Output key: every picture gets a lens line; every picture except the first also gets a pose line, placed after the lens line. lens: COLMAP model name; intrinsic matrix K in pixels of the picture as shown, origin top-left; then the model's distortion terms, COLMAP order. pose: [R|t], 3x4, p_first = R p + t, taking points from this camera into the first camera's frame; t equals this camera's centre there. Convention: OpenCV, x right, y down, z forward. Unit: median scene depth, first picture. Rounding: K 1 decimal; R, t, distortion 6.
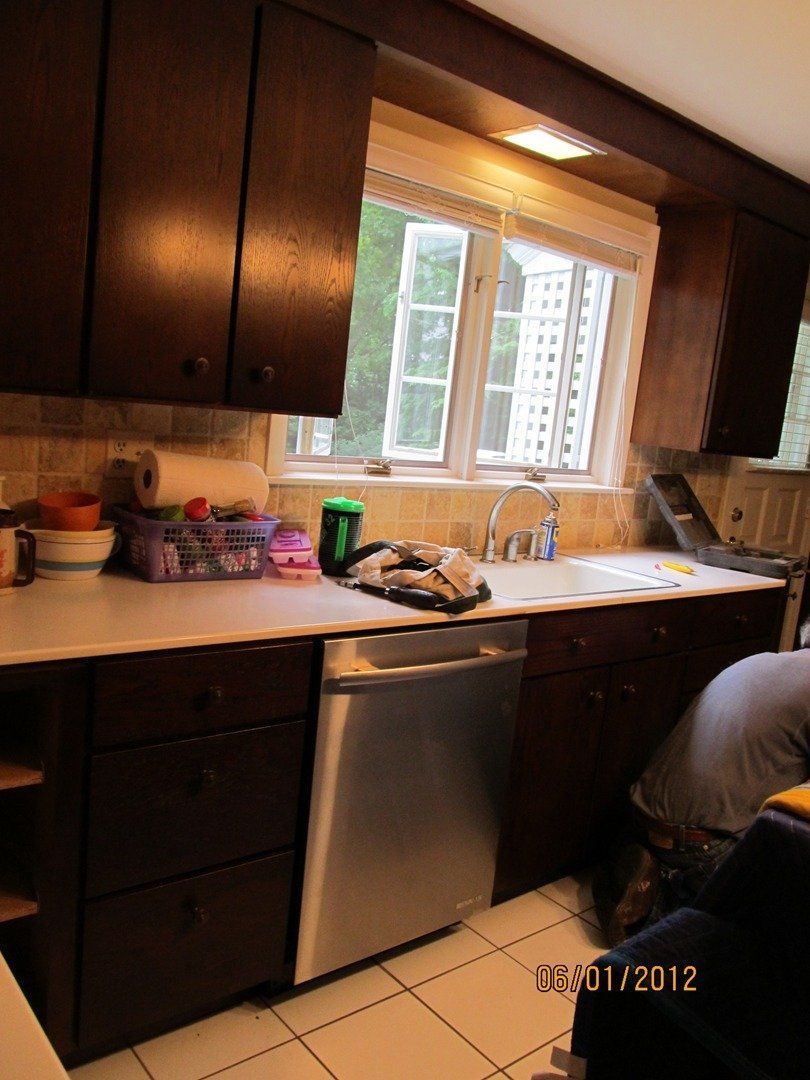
lens RADIAL K [[884.6, 0, 401.3], [0, 884.6, 547.2], [0, 0, 1]] dist [-0.073972, 0.017670]
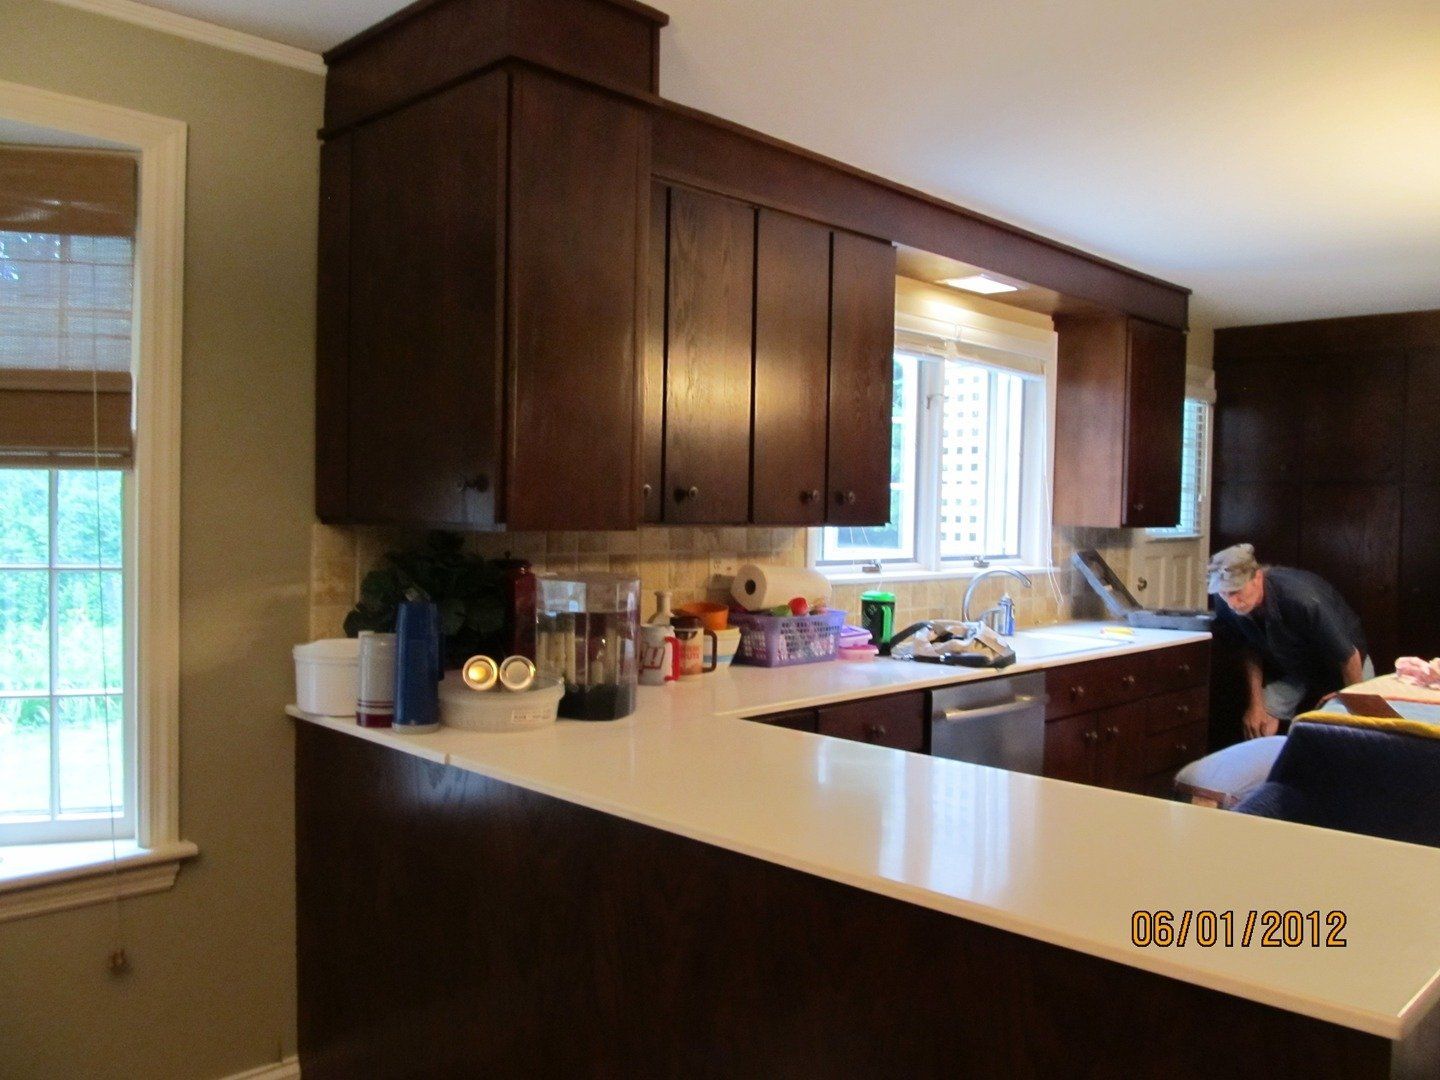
lens RADIAL K [[1179.5, 0, 720.0], [0, 1179.5, 537.3], [0, 0, 1]] dist [-0.073972, 0.017670]
pose [[0.990803, -0.090154, 0.100901, -0.359225], [0.102310, 0.987167, -0.122616, 0.039066], [-0.088552, 0.131811, 0.987312, -0.484046]]
